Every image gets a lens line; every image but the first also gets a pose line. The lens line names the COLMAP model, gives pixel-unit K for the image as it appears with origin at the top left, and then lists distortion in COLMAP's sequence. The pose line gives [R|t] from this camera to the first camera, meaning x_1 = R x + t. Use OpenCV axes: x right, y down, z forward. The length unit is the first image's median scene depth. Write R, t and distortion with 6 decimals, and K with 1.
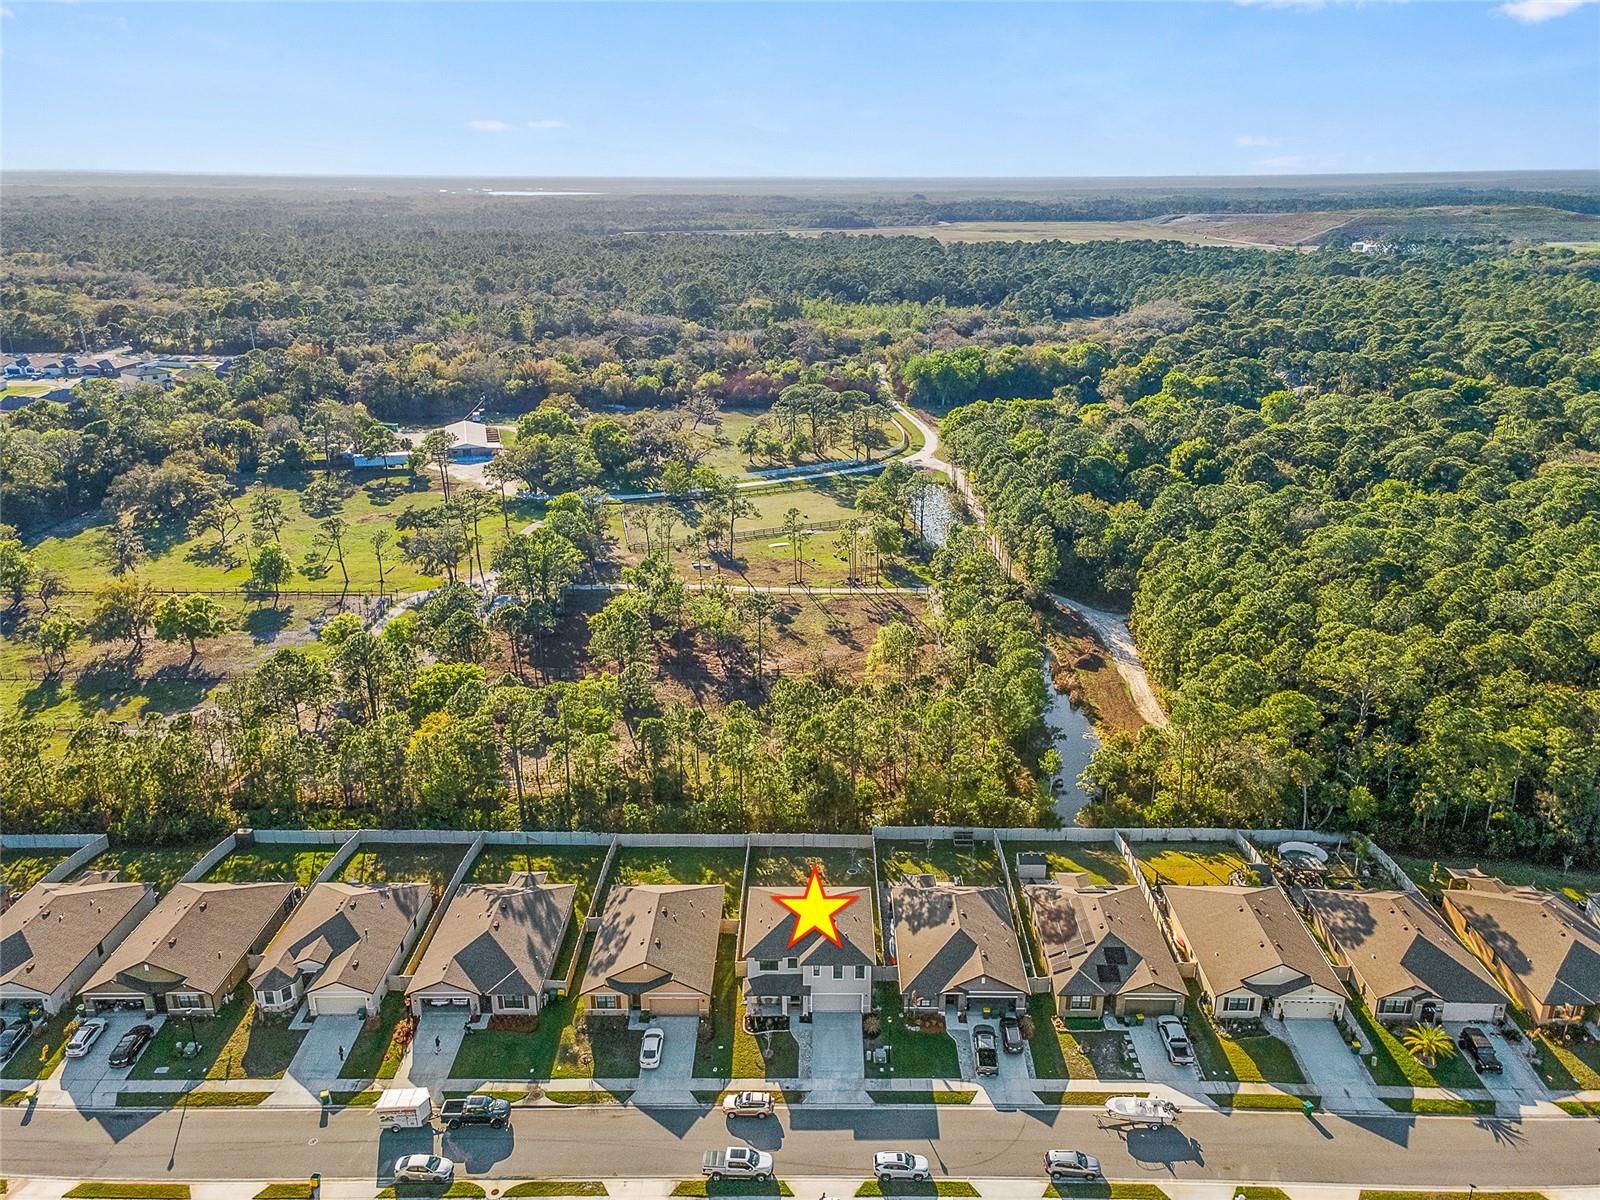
lens RADIAL K [[1161.8, 0, 800.0], [0, 1161.8, 600.0], [0, 0, 1]] dist [0.011893, 0.002876]
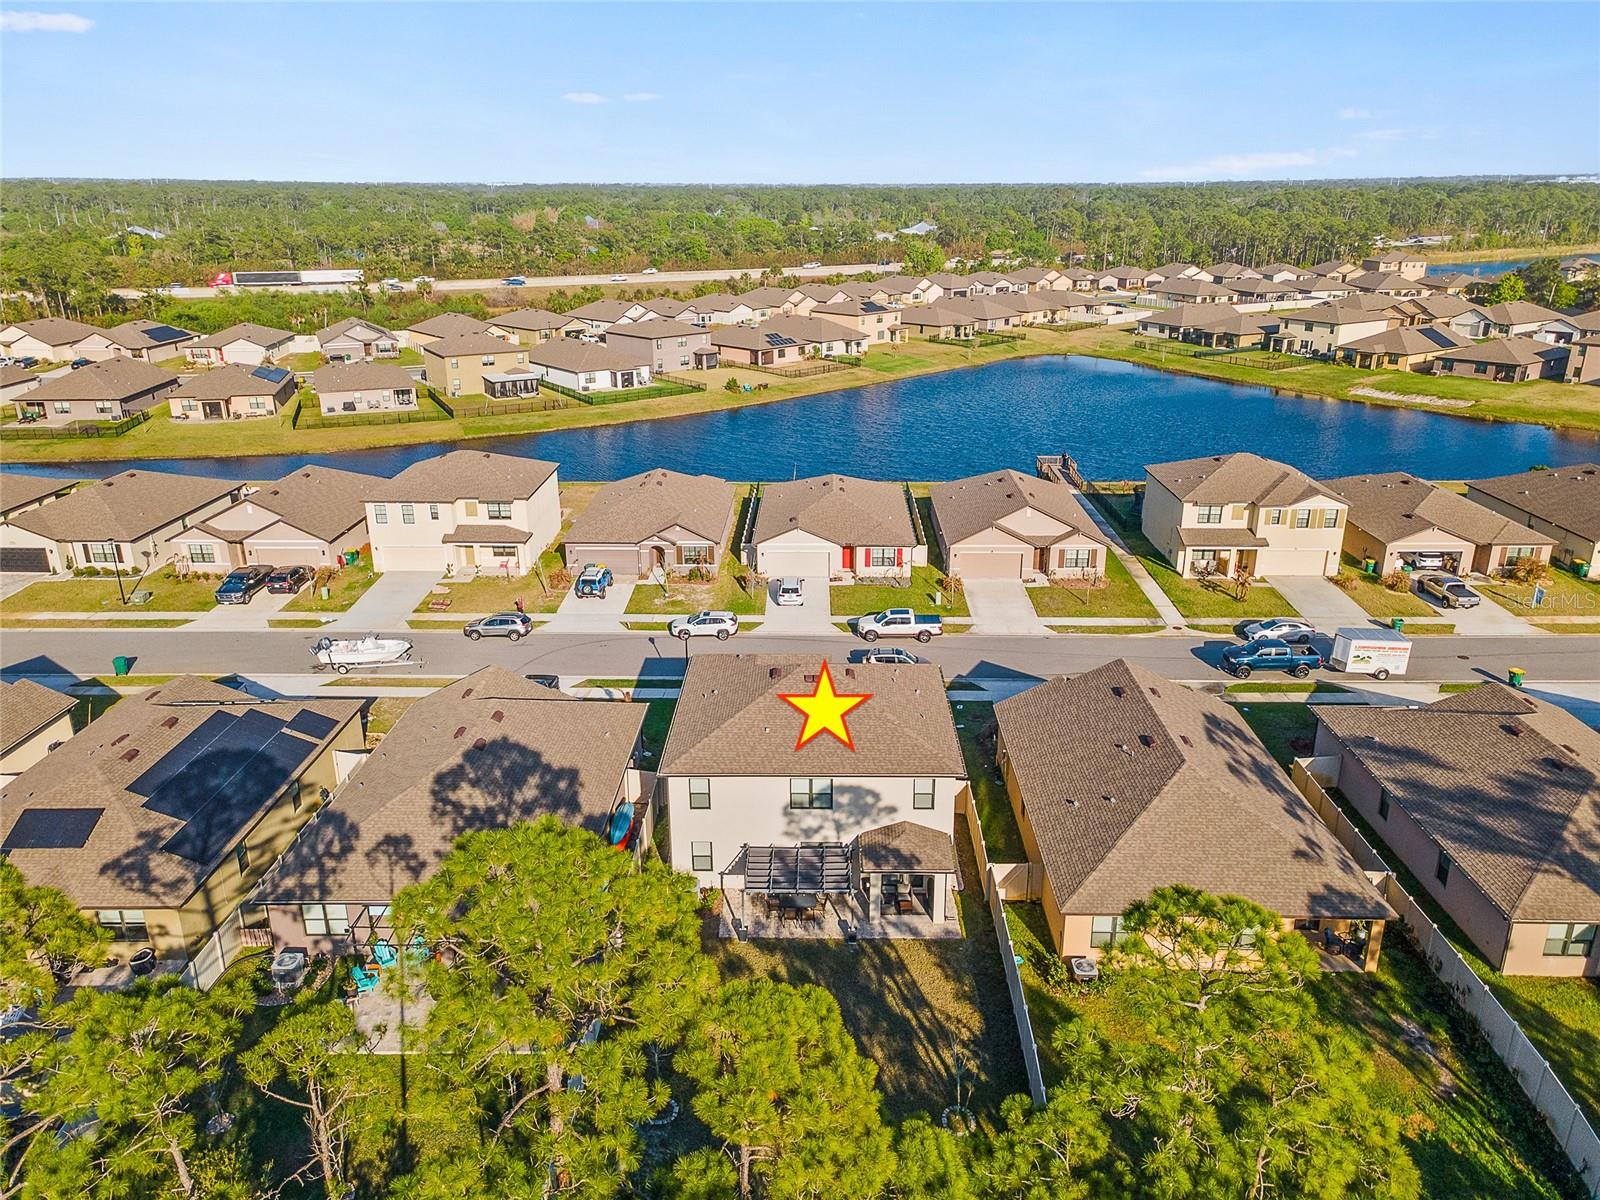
lens RADIAL K [[1111.8, 0, 800.0], [0, 1111.8, 600.0], [0, 0, 1]] dist [0.047141, 0.000239]
pose [[-0.999893, 0.006869, 0.012903, 0.006763], [0.013583, 0.762785, 0.646510, -0.040887], [-0.005401, 0.646616, -0.762797, 1.362482]]
